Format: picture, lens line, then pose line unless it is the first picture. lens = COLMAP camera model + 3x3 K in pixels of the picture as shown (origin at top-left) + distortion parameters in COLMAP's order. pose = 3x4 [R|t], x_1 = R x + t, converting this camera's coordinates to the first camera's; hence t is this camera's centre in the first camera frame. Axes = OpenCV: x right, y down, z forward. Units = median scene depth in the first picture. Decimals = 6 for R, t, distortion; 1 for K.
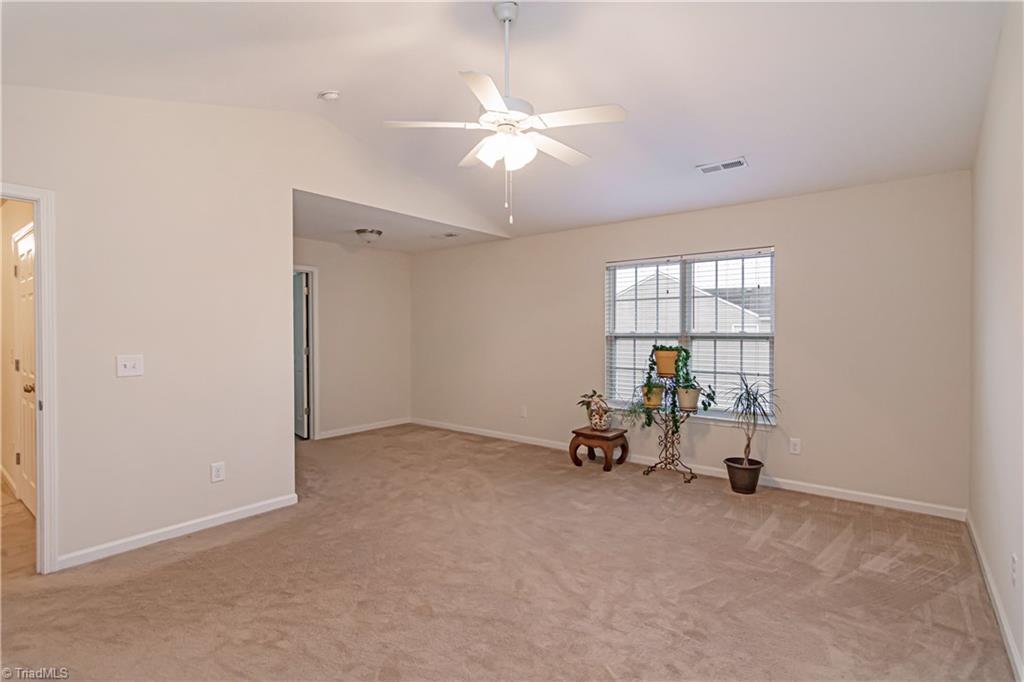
lens RADIAL K [[494.1, 0, 498.8], [0, 494.1, 338.5], [0, 0, 1]] dist [-0.004586, 0.004246]
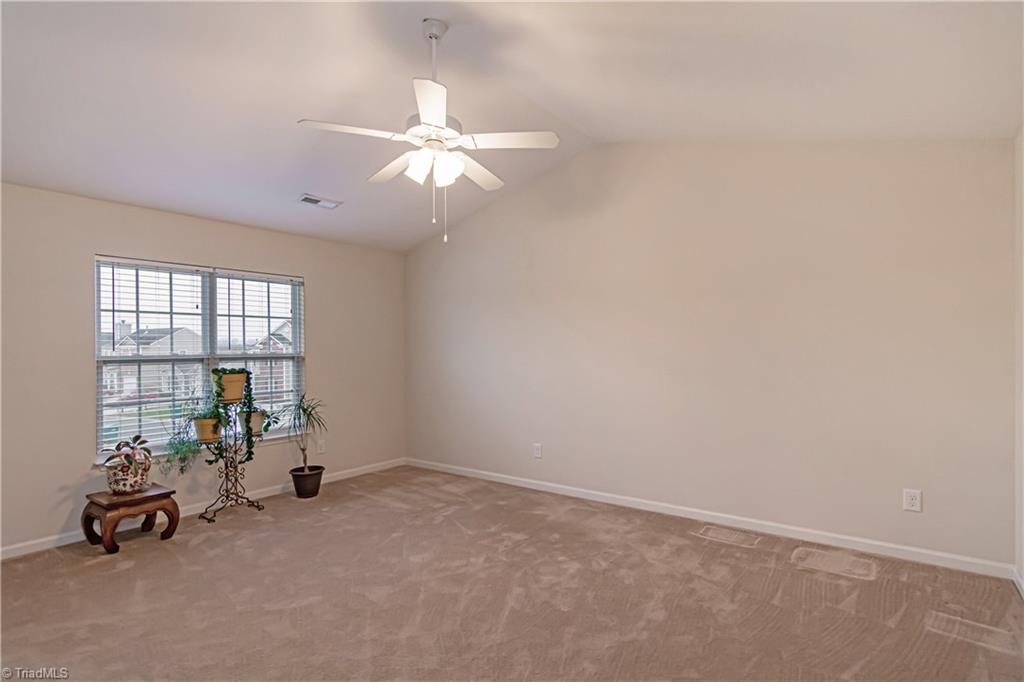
lens RADIAL K [[494.1, 0, 529.9], [0, 494.1, 363.0], [0, 0, 1]] dist [-0.004586, 0.004246]
pose [[-0.027078, -0.025086, 0.999319, -1.384589], [0.023915, 0.999383, 0.025736, -0.013473], [-0.999347, 0.024596, -0.026461, 1.166931]]
